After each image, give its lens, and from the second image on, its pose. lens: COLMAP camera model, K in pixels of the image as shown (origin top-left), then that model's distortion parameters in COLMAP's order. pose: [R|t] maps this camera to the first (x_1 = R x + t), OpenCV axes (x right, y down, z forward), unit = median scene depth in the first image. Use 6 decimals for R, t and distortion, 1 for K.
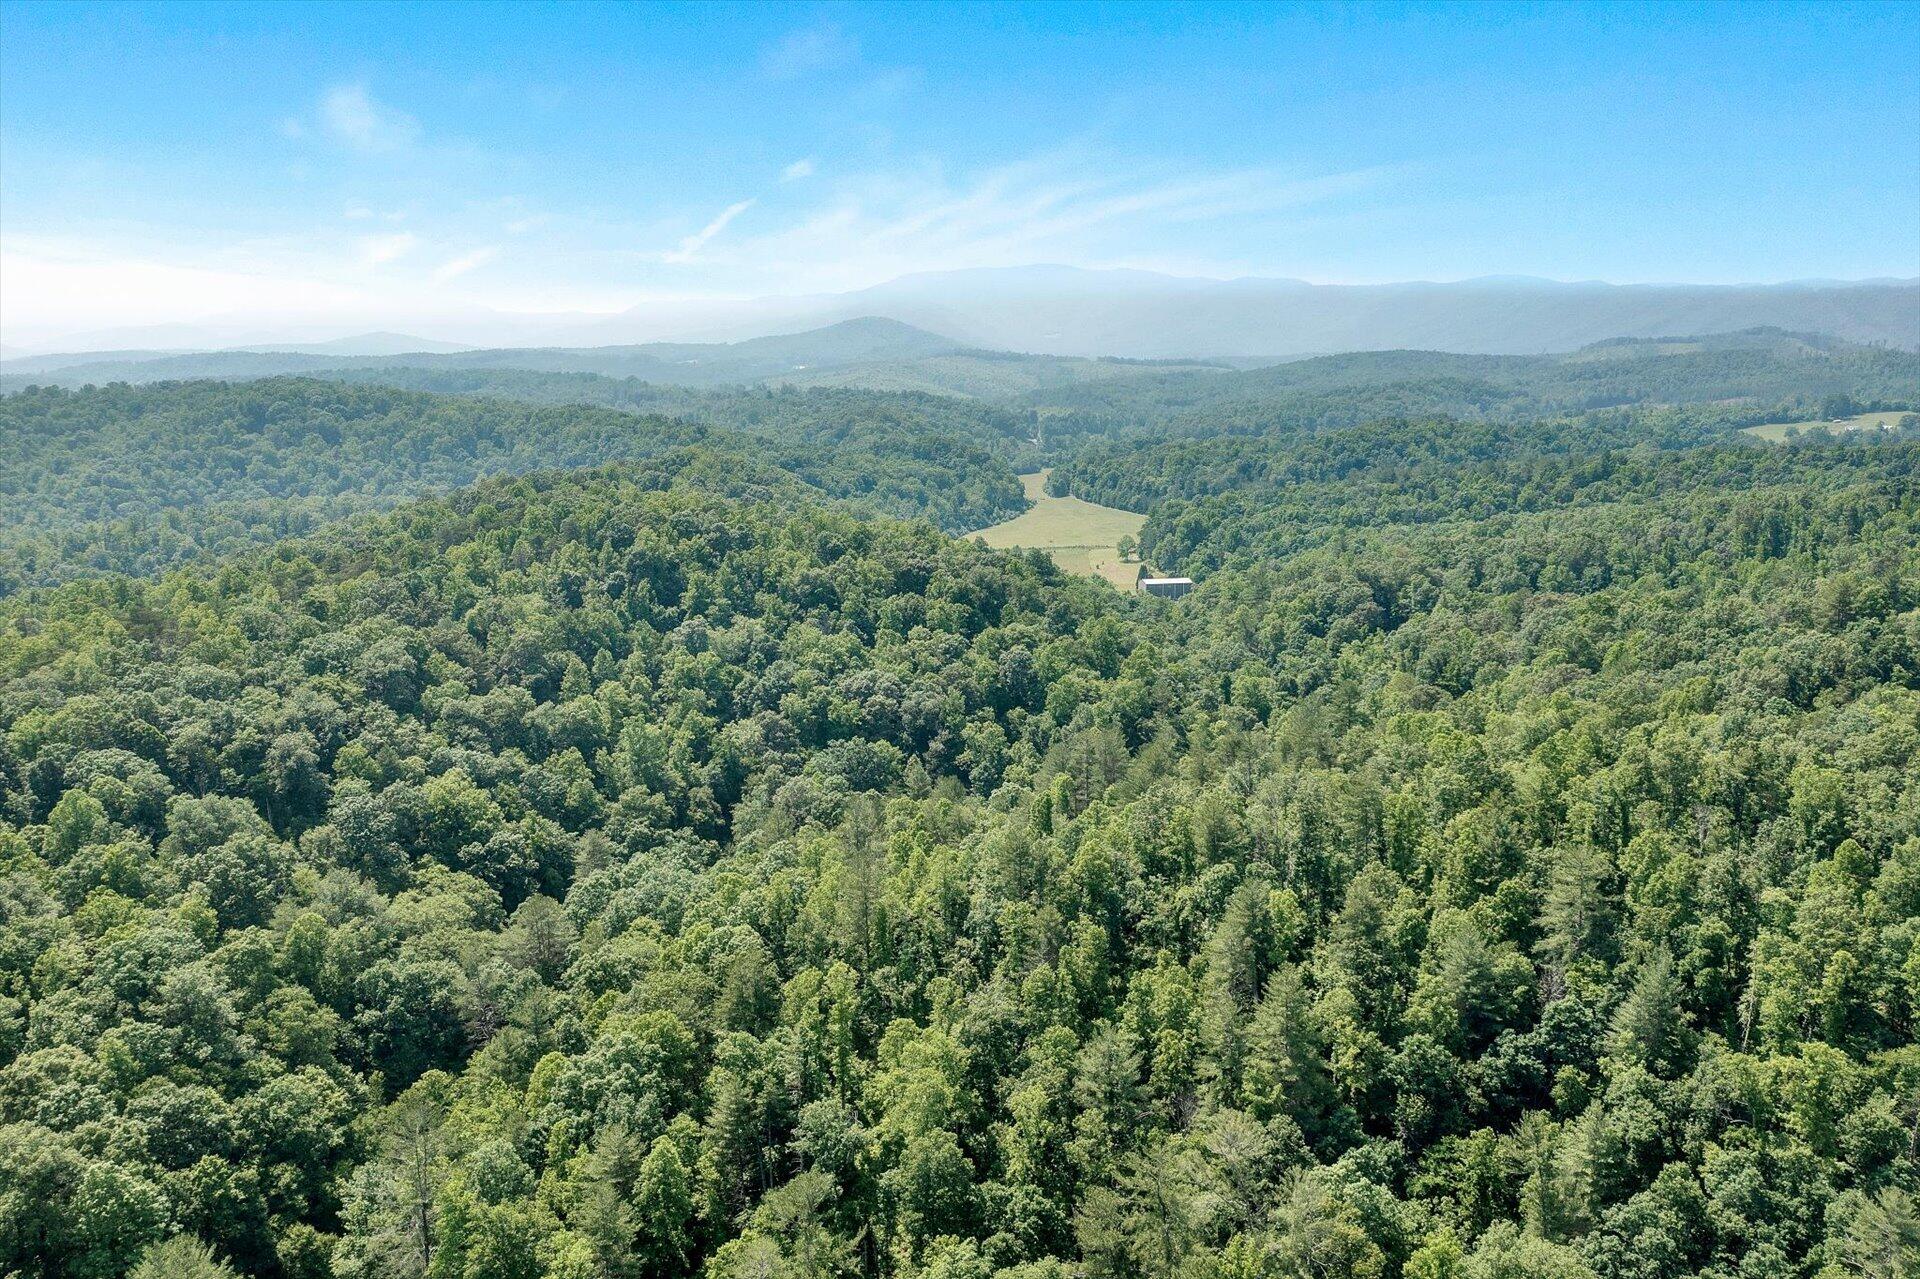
lens RADIAL K [[1501.8, 0, 960.0], [0, 1501.8, 639.5], [0, 0, 1]] dist [-0.066069, 0.000826]
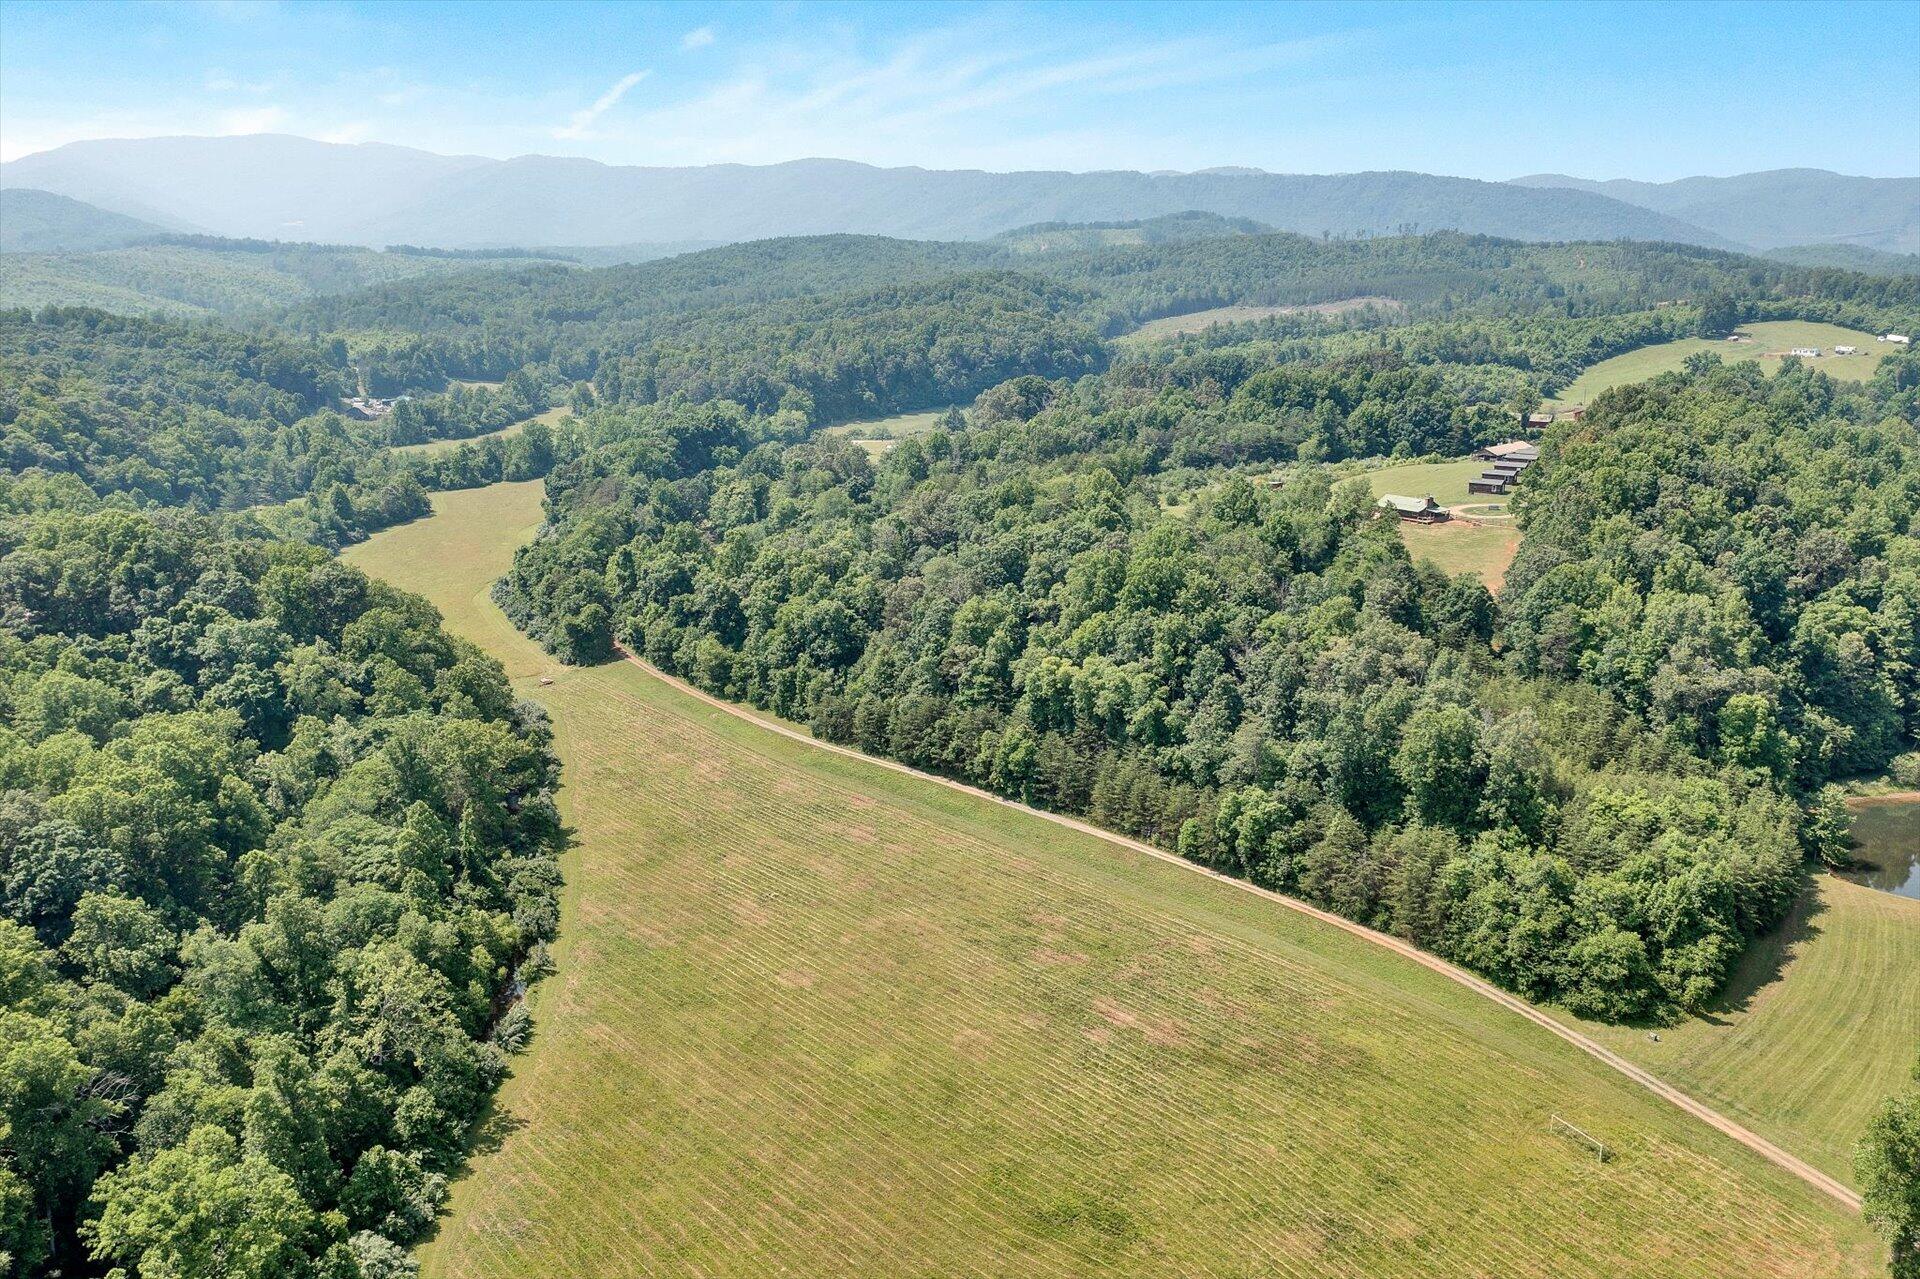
lens RADIAL K [[1501.8, 0, 960.0], [0, 1501.8, 639.5], [0, 0, 1]] dist [-0.066069, 0.000826]
pose [[0.885791, -0.103645, 0.452362, -0.003782], [0.073565, 0.993777, 0.083643, -0.083484], [-0.458216, -0.040812, 0.887903, 0.481867]]
